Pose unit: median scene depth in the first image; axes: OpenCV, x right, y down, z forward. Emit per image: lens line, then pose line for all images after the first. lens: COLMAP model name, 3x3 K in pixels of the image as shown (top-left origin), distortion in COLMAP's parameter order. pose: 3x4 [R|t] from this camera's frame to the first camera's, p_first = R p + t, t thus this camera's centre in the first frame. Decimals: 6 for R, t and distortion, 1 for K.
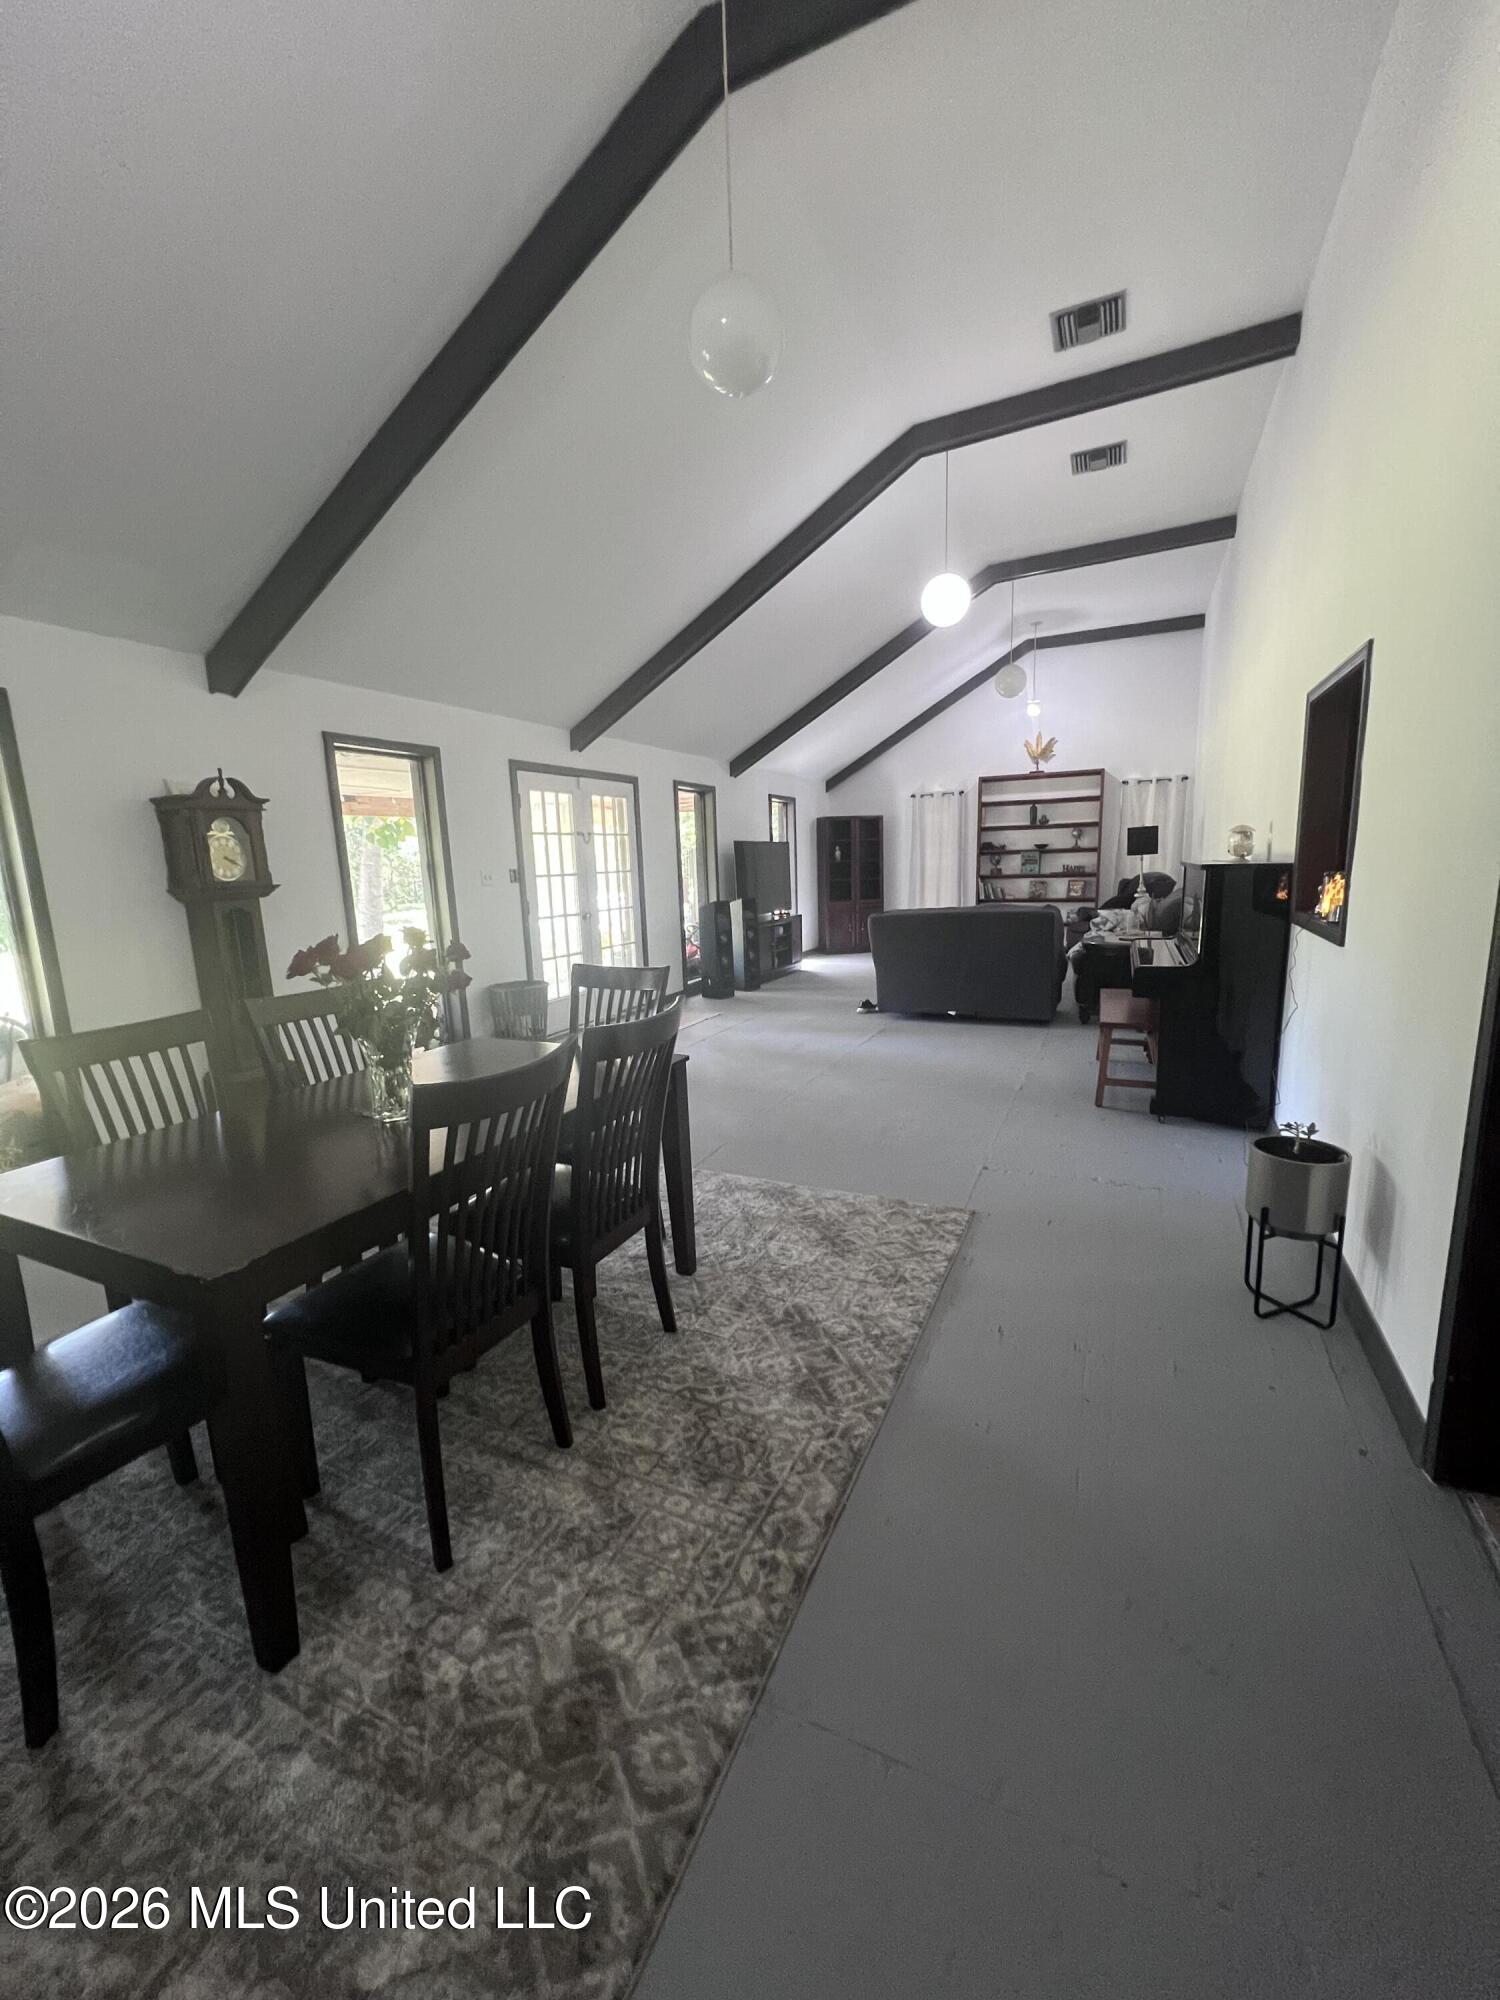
lens RADIAL K [[807.8, 0, 744.9], [0, 807.8, 1001.9], [0, 0, 1]] dist [0.001442, 0.000214]
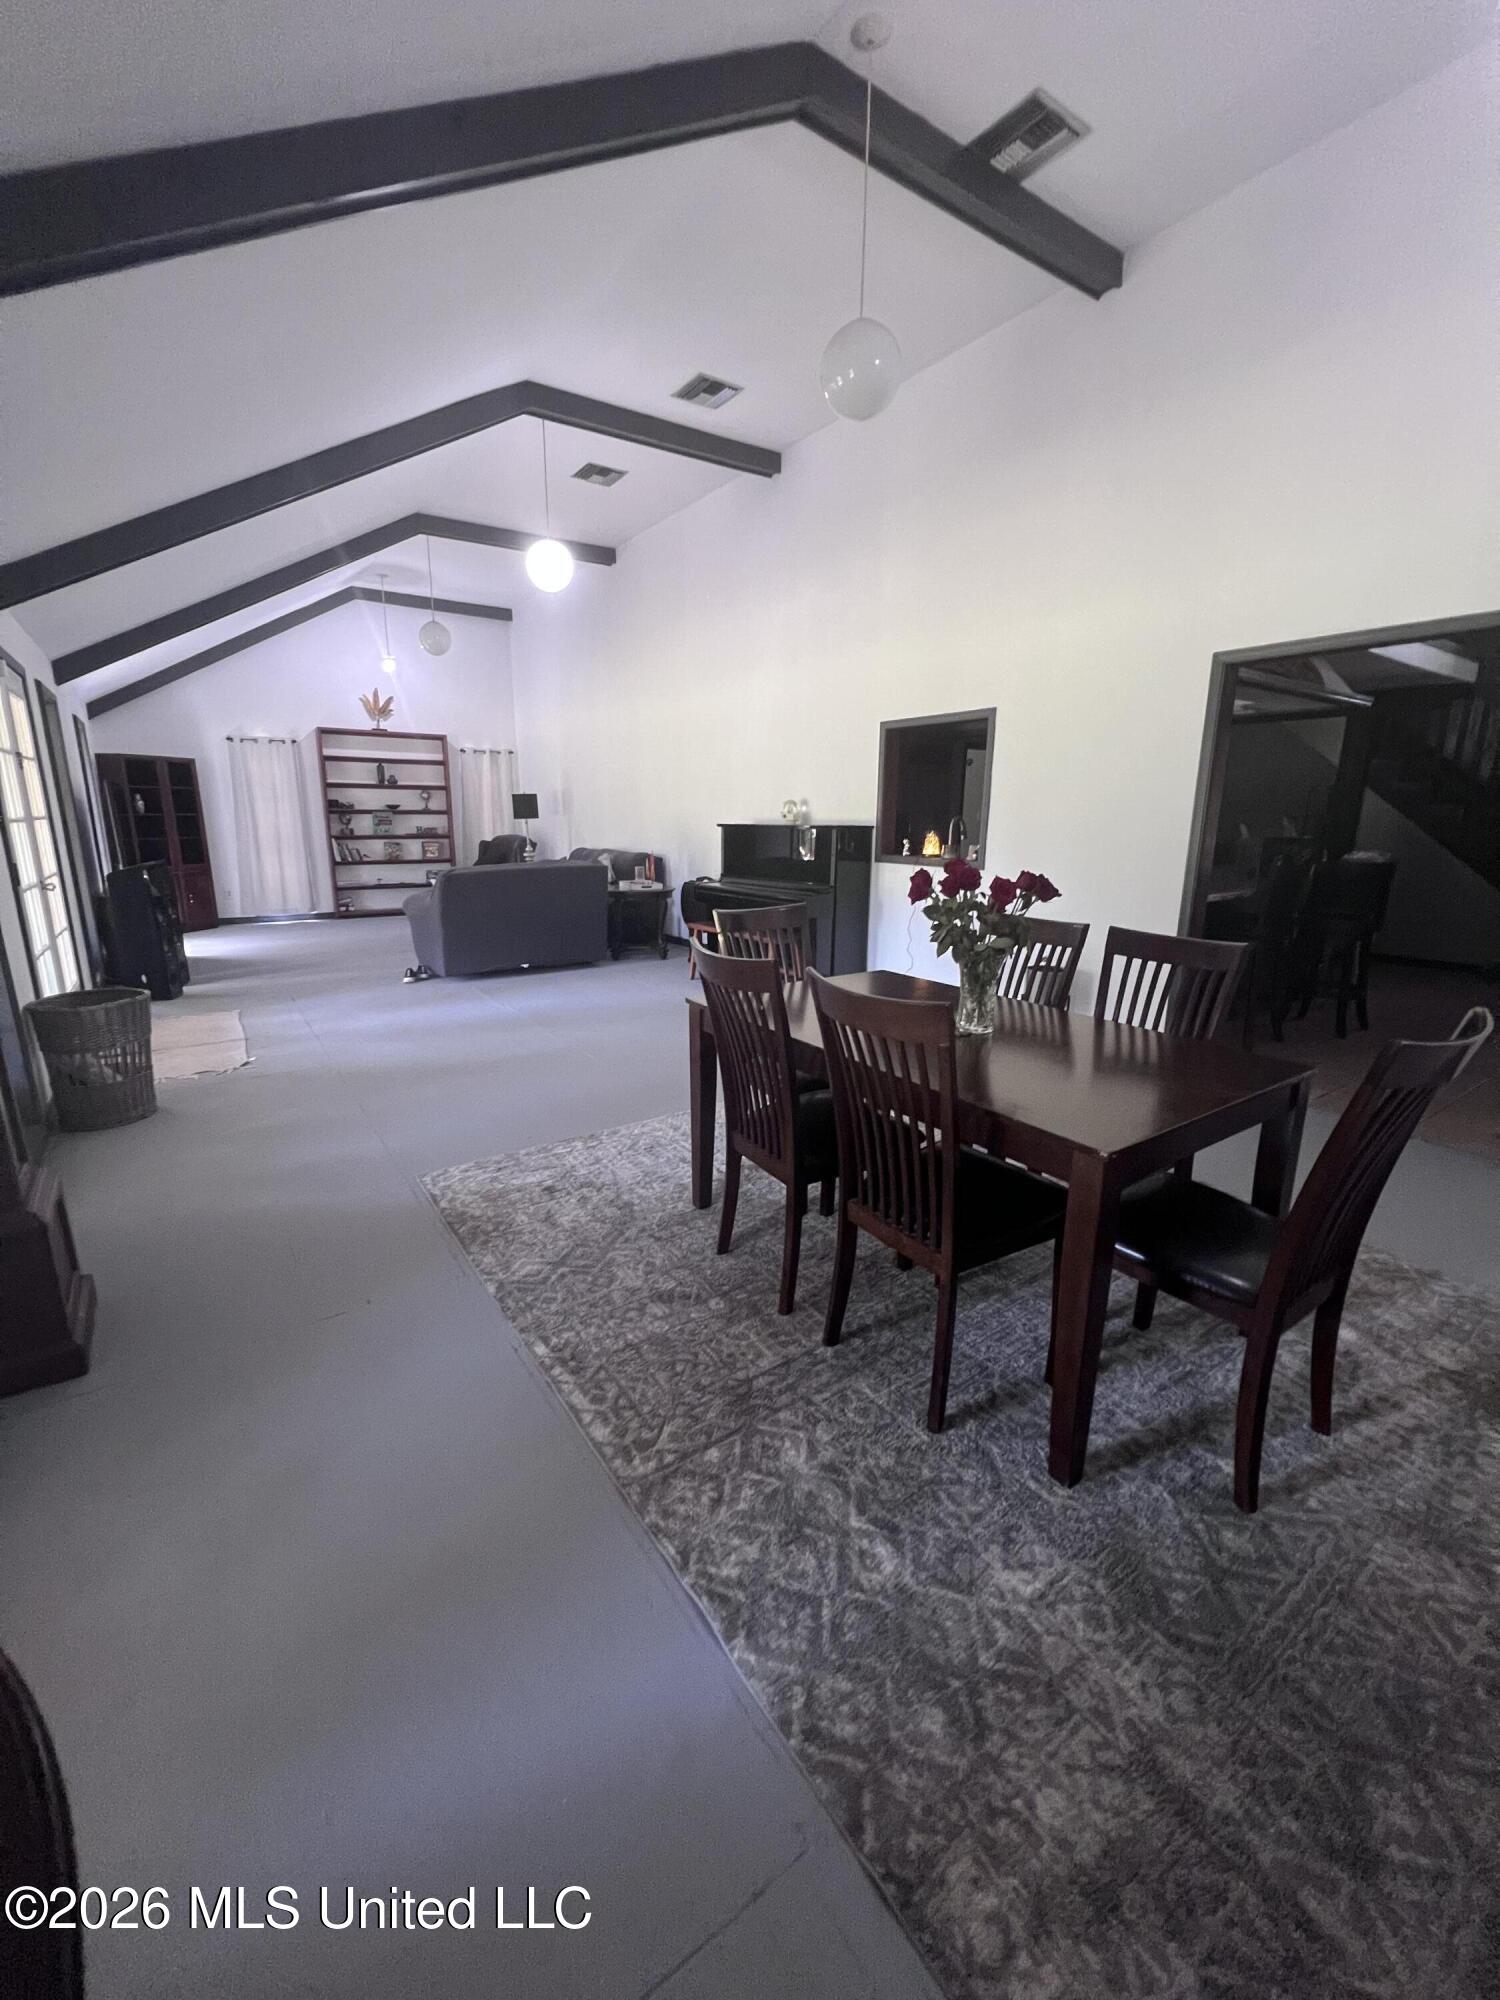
lens RADIAL K [[805.4, 0, 747.5], [0, 805.4, 999.9], [0, 0, 1]] dist [0.010432, 0.000315]
pose [[0.487702, -0.163215, 0.857617, -0.313781], [0.132174, 0.984848, 0.112265, -0.013301], [-0.862947, 0.058603, 0.501885, 0.143762]]
